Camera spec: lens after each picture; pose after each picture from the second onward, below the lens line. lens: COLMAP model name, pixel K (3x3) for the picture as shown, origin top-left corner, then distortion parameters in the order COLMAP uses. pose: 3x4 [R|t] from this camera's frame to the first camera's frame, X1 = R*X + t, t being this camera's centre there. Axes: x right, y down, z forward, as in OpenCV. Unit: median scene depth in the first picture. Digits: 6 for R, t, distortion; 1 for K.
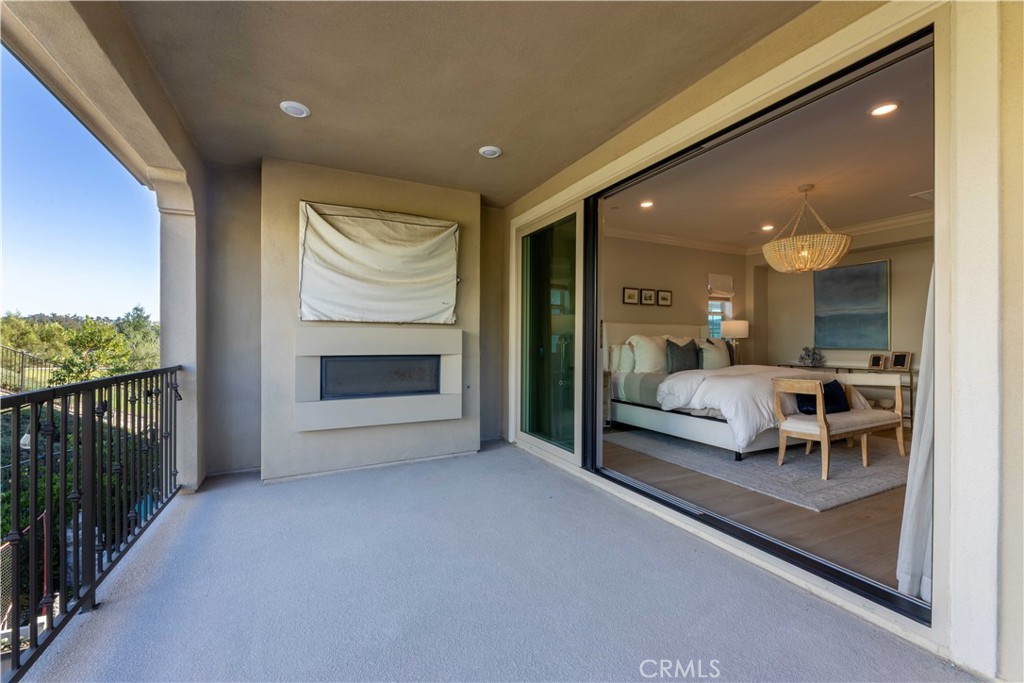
lens RADIAL K [[416.4, 0, 511.0], [0, 416.4, 340.6], [0, 0, 1]] dist [0.001291, 0.000015]
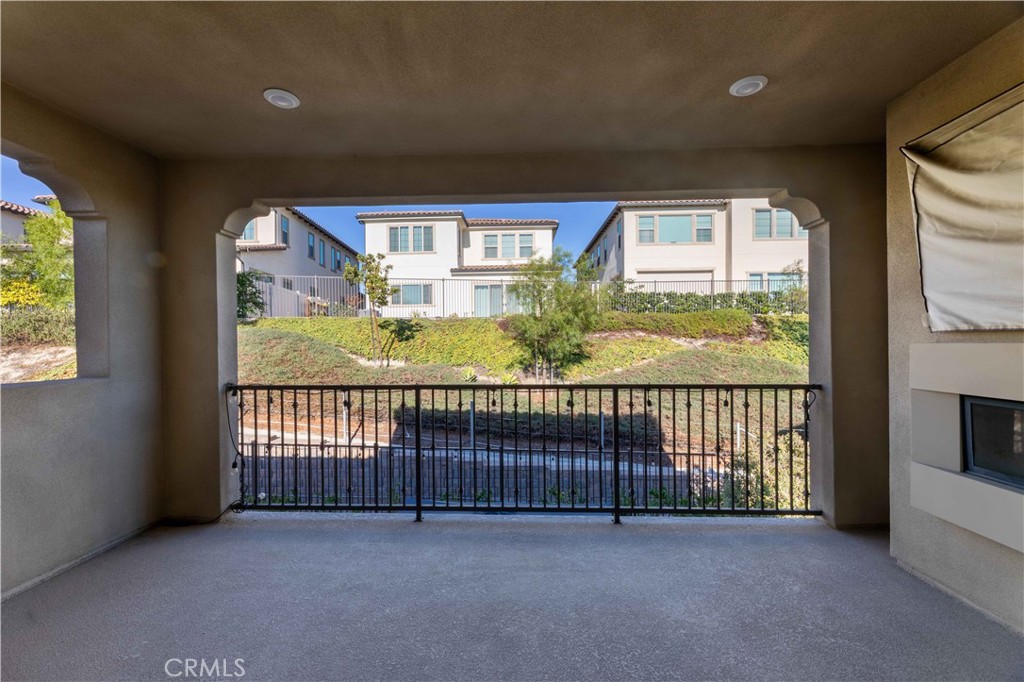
lens RADIAL K [[416.4, 0, 510.6], [0, 416.4, 340.8], [0, 0, 1]] dist [0.001291, 0.000015]
pose [[-0.475523, -0.005457, -0.879686, 0.331019], [-0.002440, 0.999985, -0.004884, -0.031049], [0.879700, -0.000176, -0.475529, 0.743492]]
